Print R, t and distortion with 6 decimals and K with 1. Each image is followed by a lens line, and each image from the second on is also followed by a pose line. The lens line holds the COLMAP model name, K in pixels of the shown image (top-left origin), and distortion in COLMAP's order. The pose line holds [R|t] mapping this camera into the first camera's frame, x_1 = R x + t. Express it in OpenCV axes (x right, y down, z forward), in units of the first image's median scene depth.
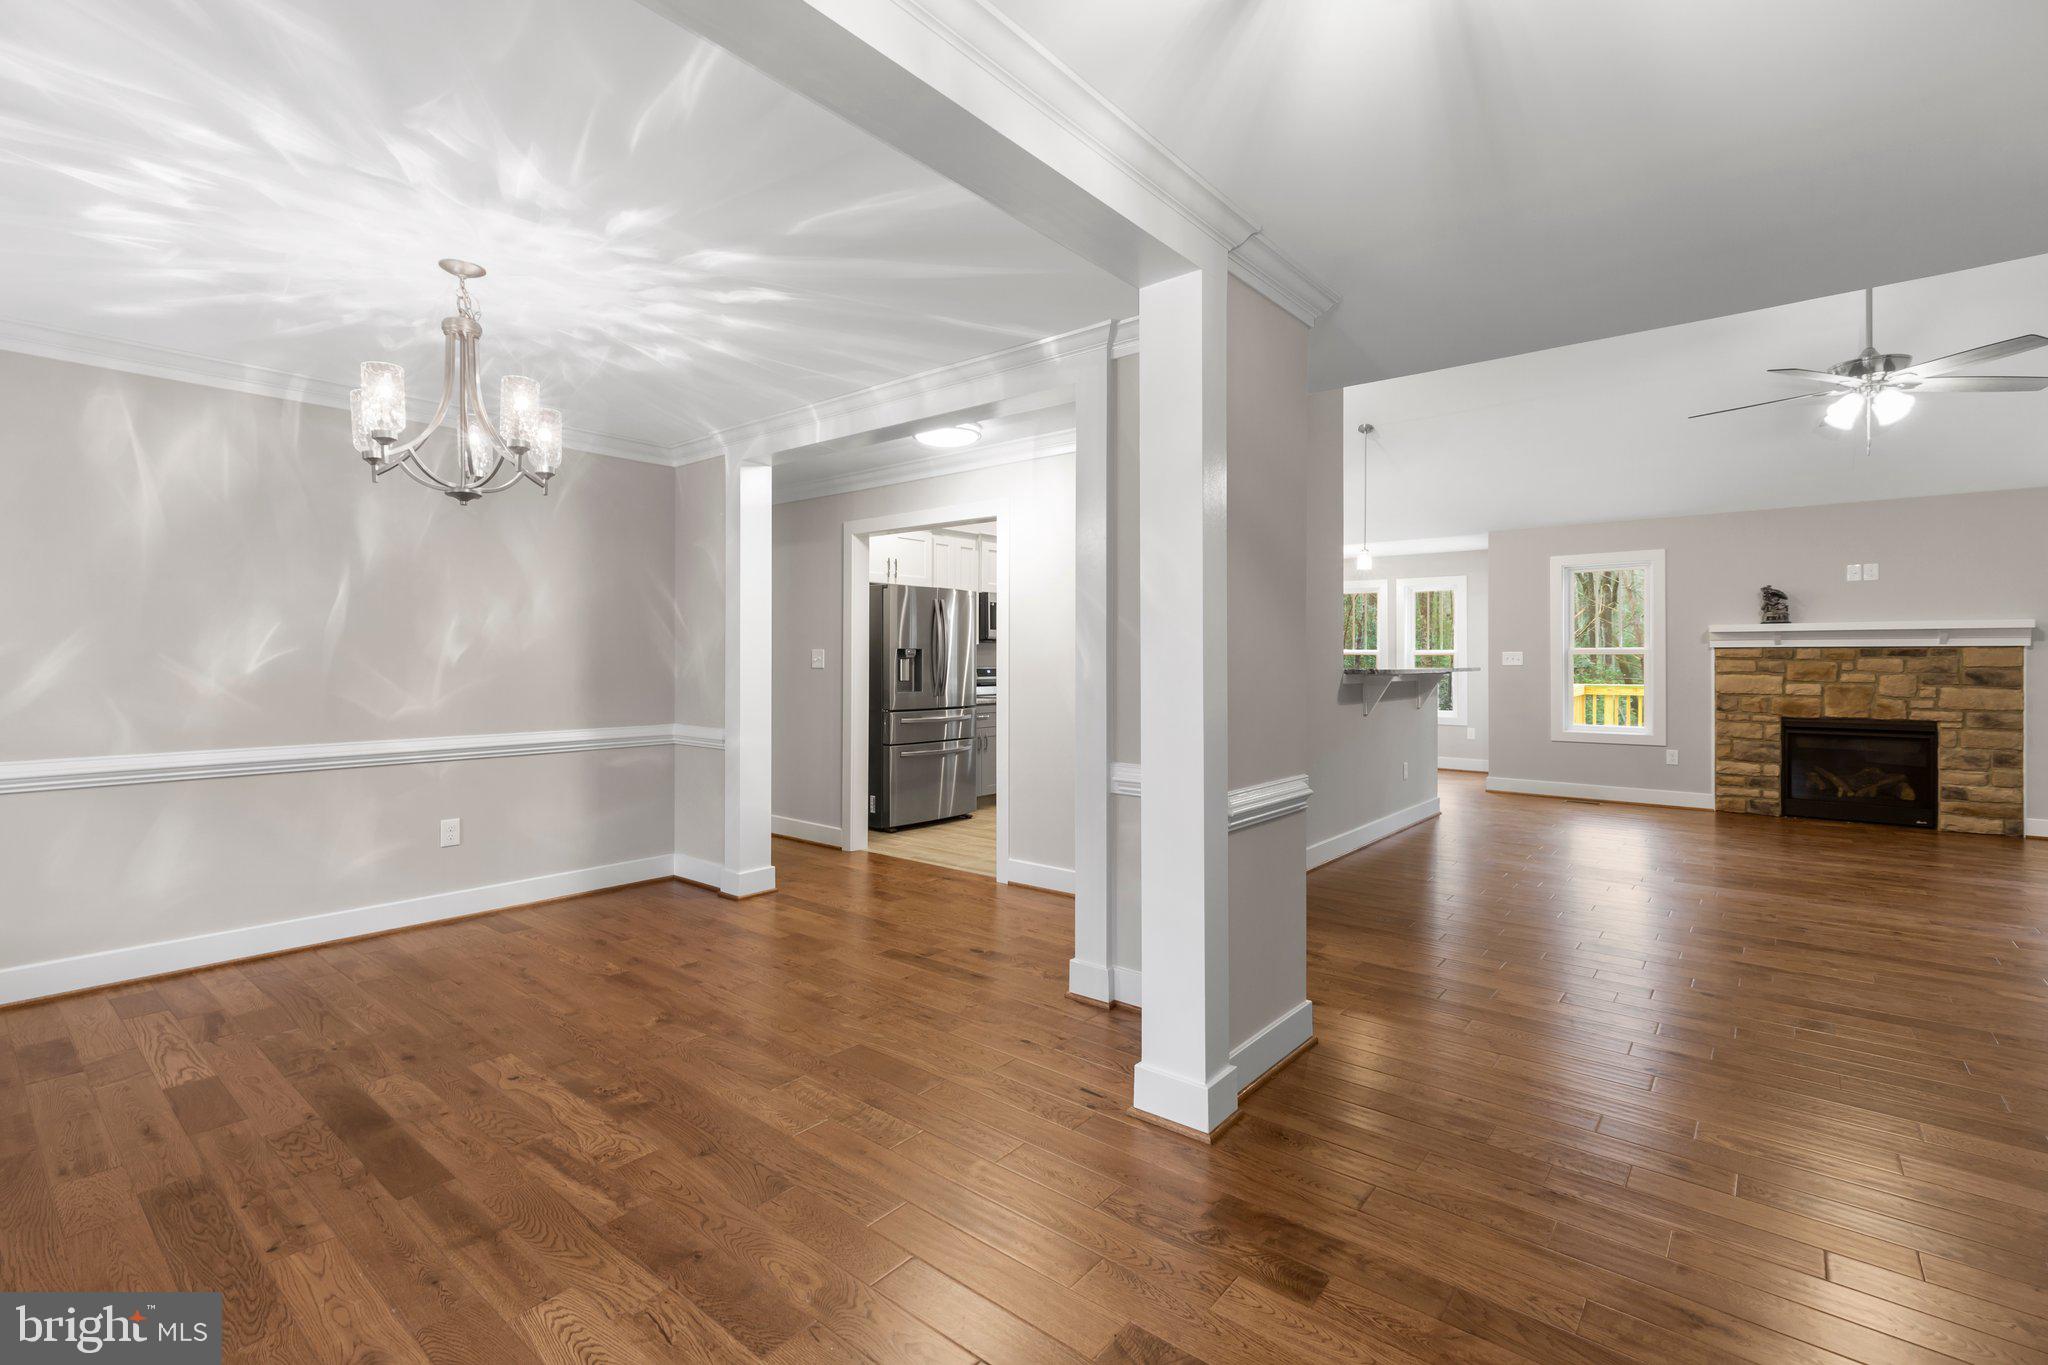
lens RADIAL K [[919.5, 0, 1019.7], [0, 919.5, 657.8], [0, 0, 1]] dist [0.016518, -0.000772]
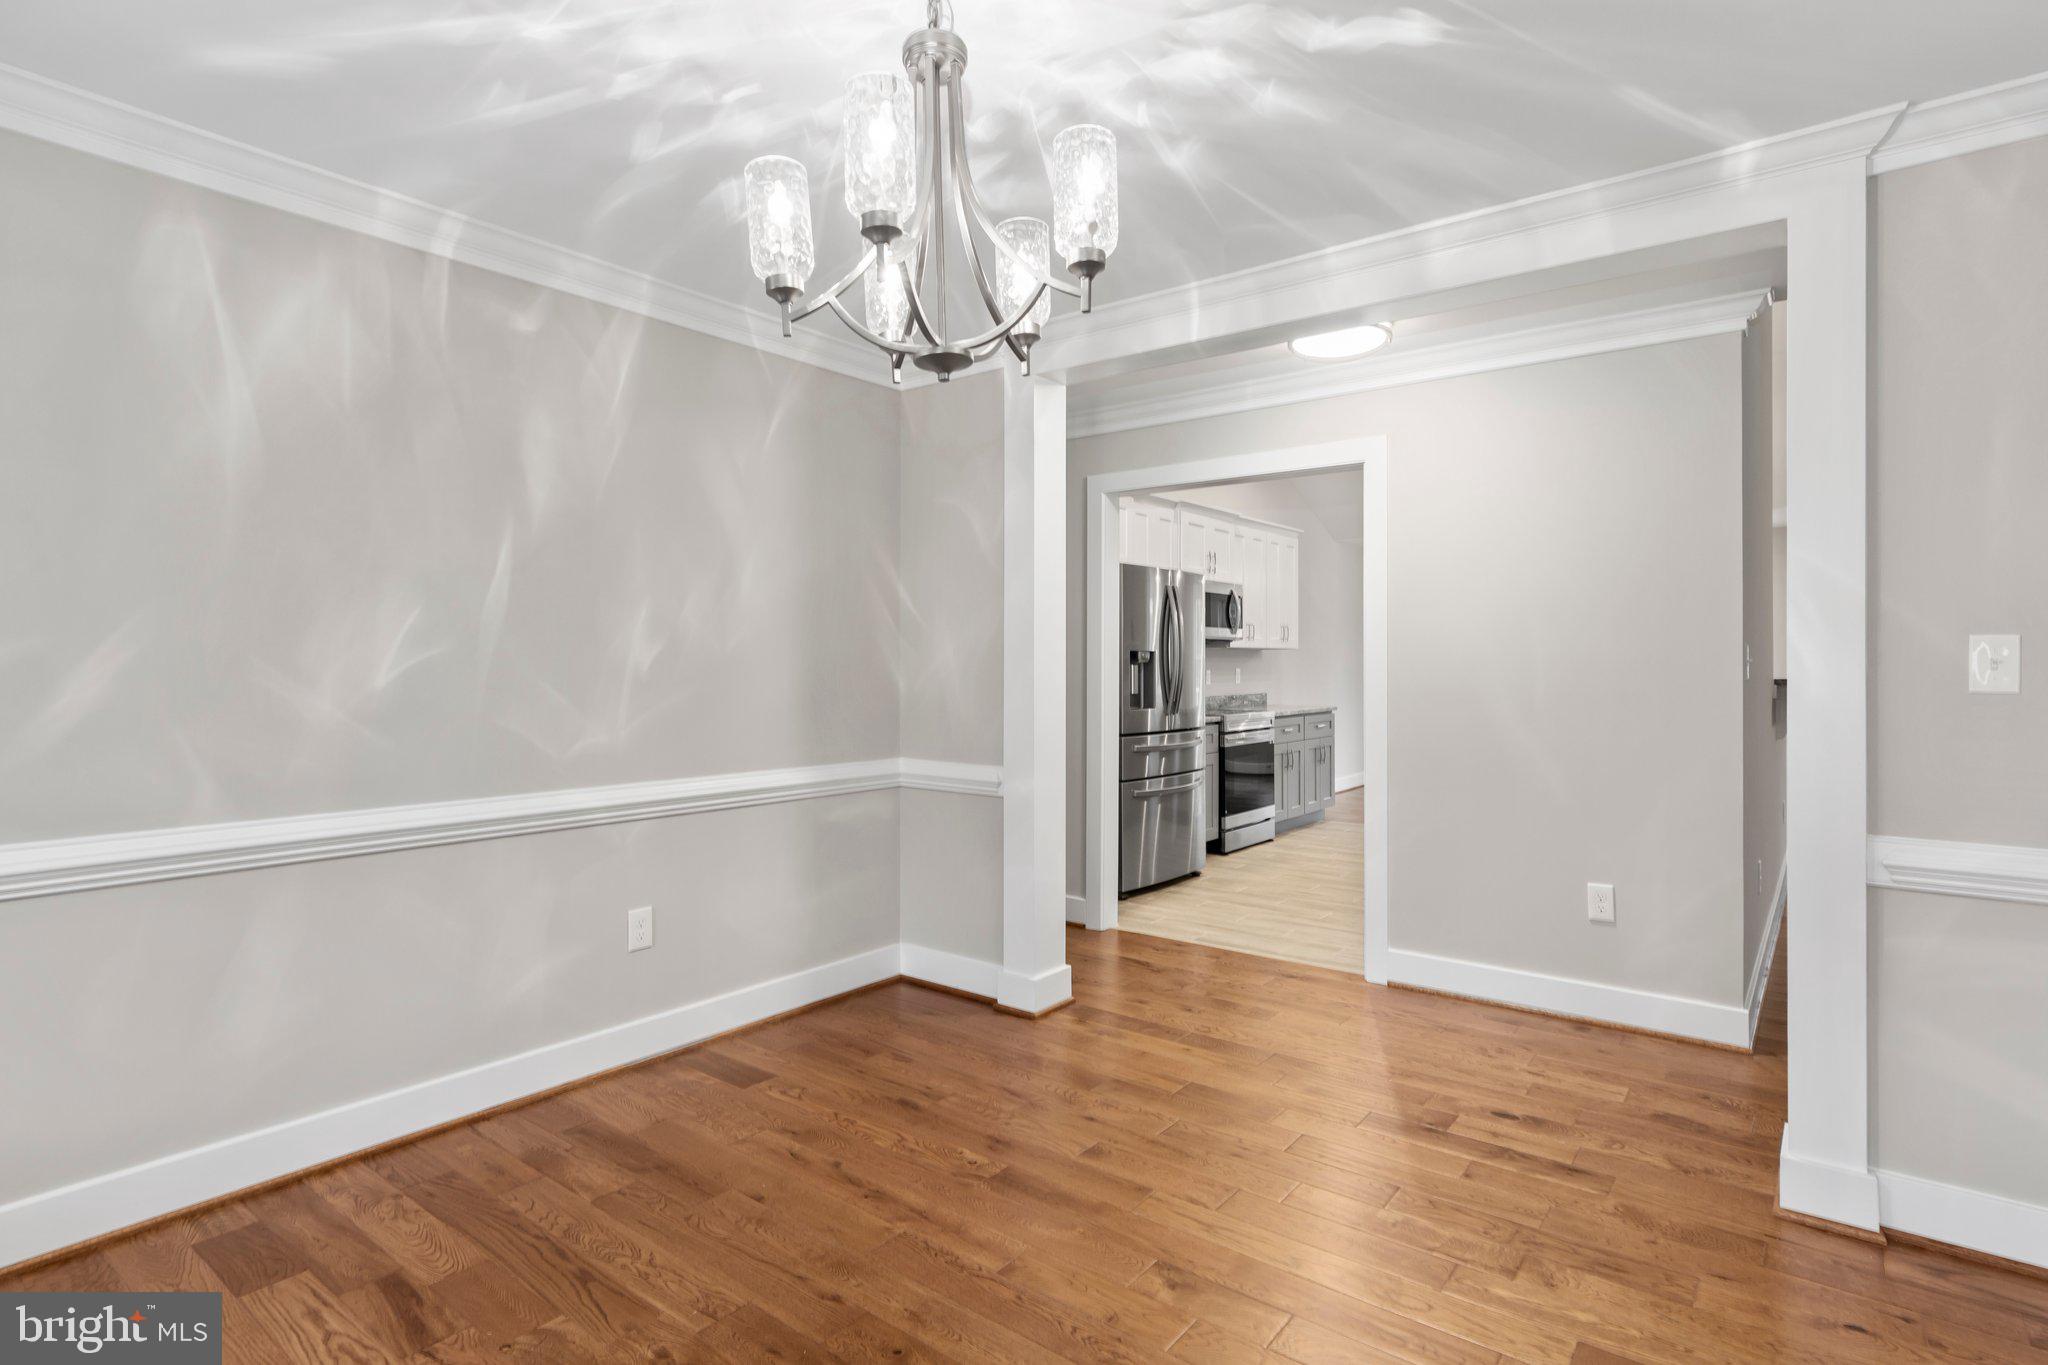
lens RADIAL K [[1038.1, 0, 1033.9], [0, 1038.1, 660.3], [0, 0, 1]] dist [-0.000061, 0.002827]
pose [[0.999258, -0.000055, 0.038528, -0.429418], [0.000170, 0.999995, -0.002996, 0.000162], [-0.038528, 0.003000, 0.999253, 0.296786]]
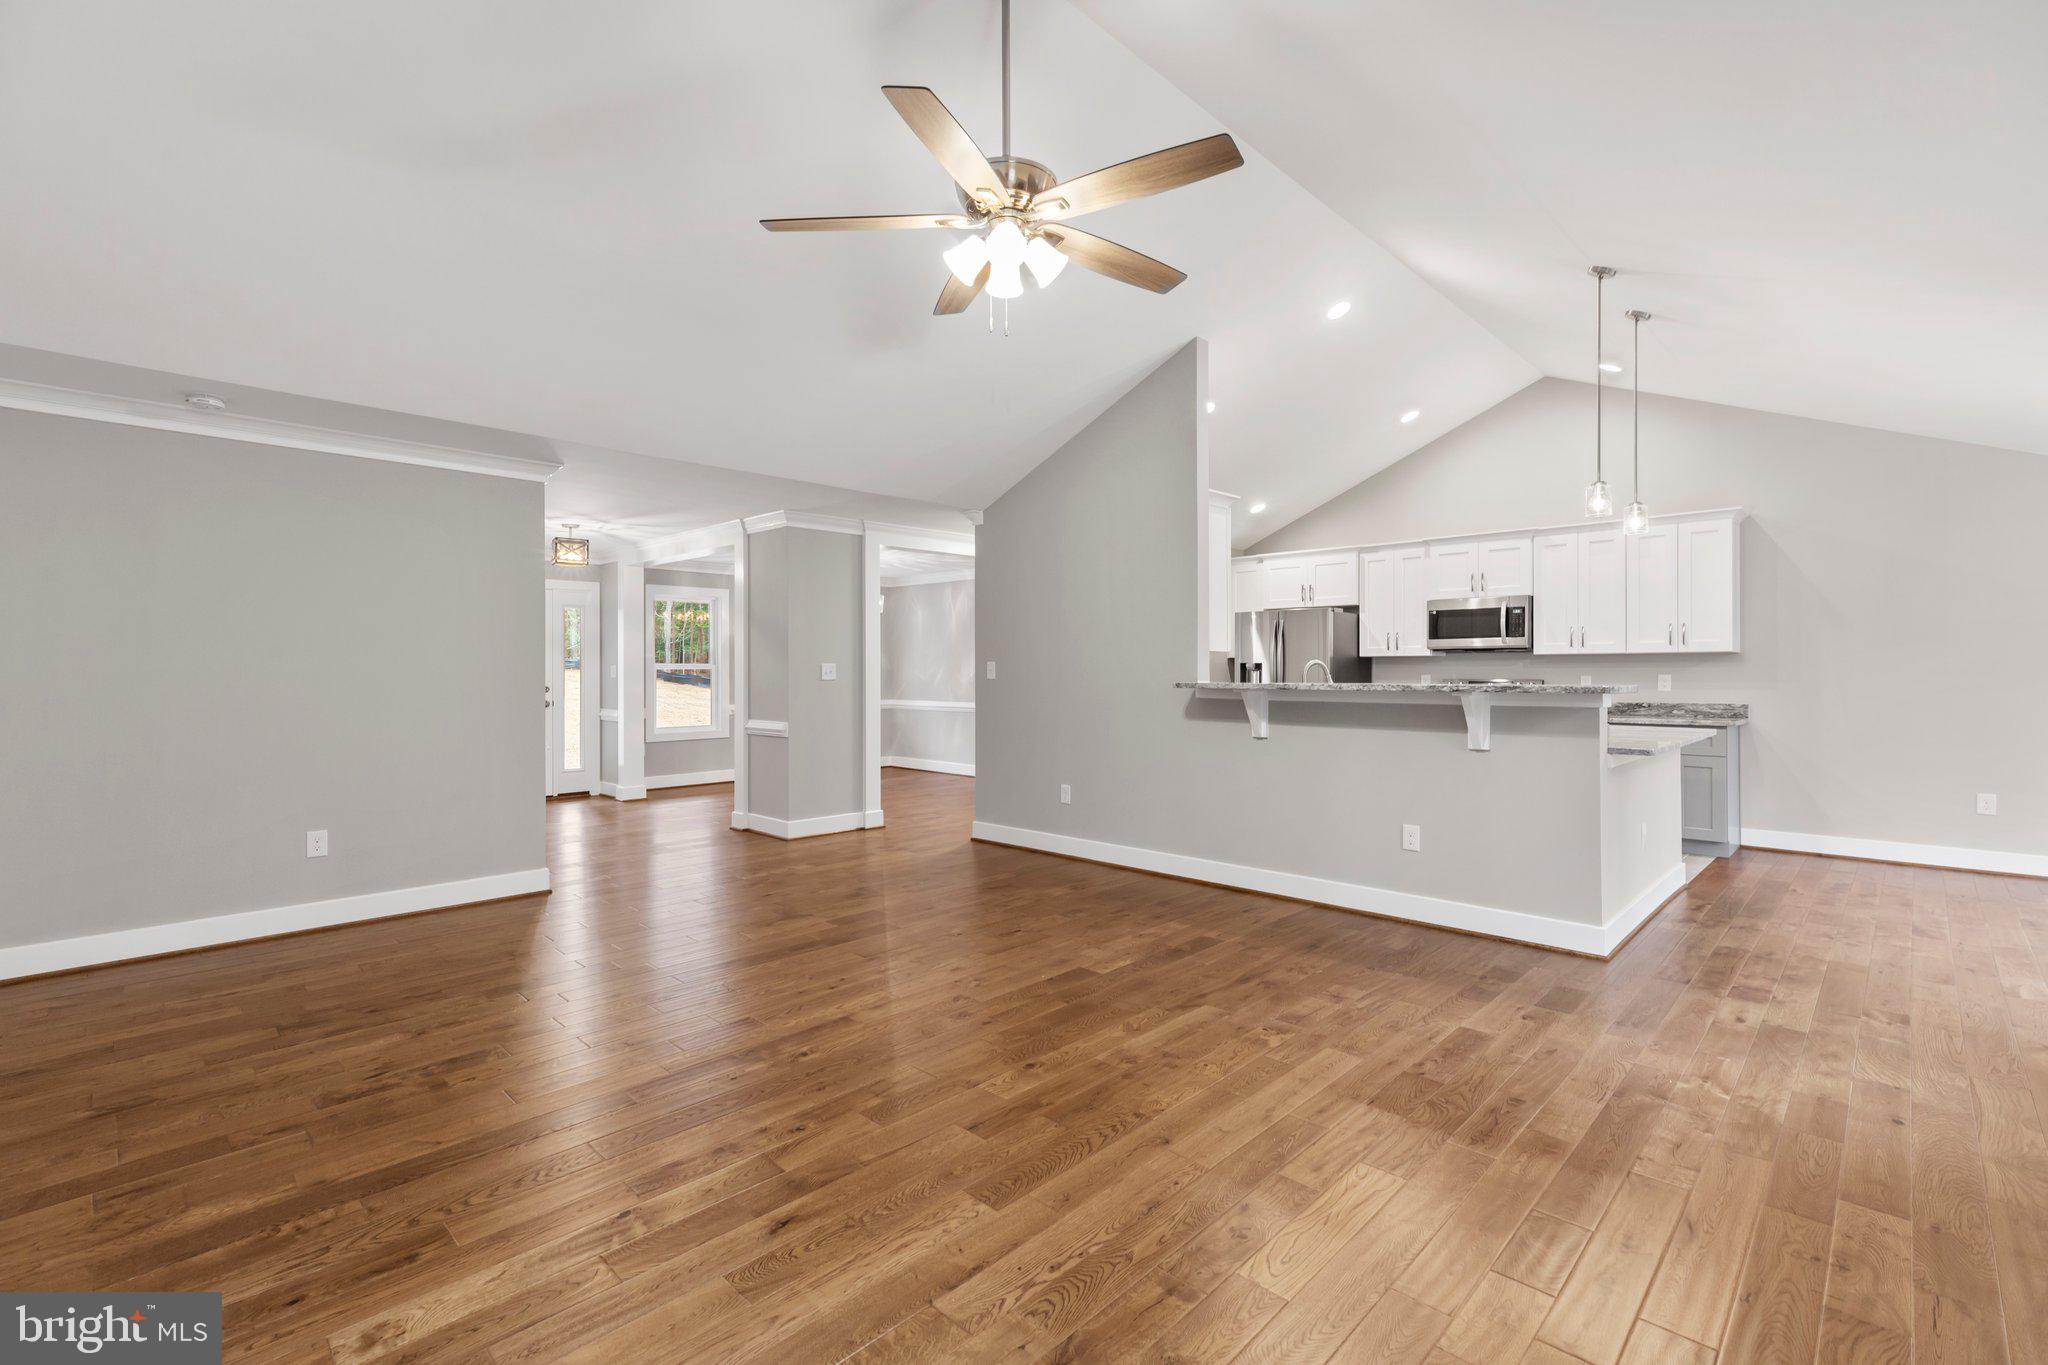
lens RADIAL K [[919.5, 0, 1022.8], [0, 919.5, 670.8], [0, 0, 1]] dist [0.016518, -0.000772]
pose [[-0.071059, 0.000055, -0.997472, 2.051383], [0.003273, 0.999995, -0.000178, -0.000106], [0.997467, -0.003278, -0.071059, 1.398617]]
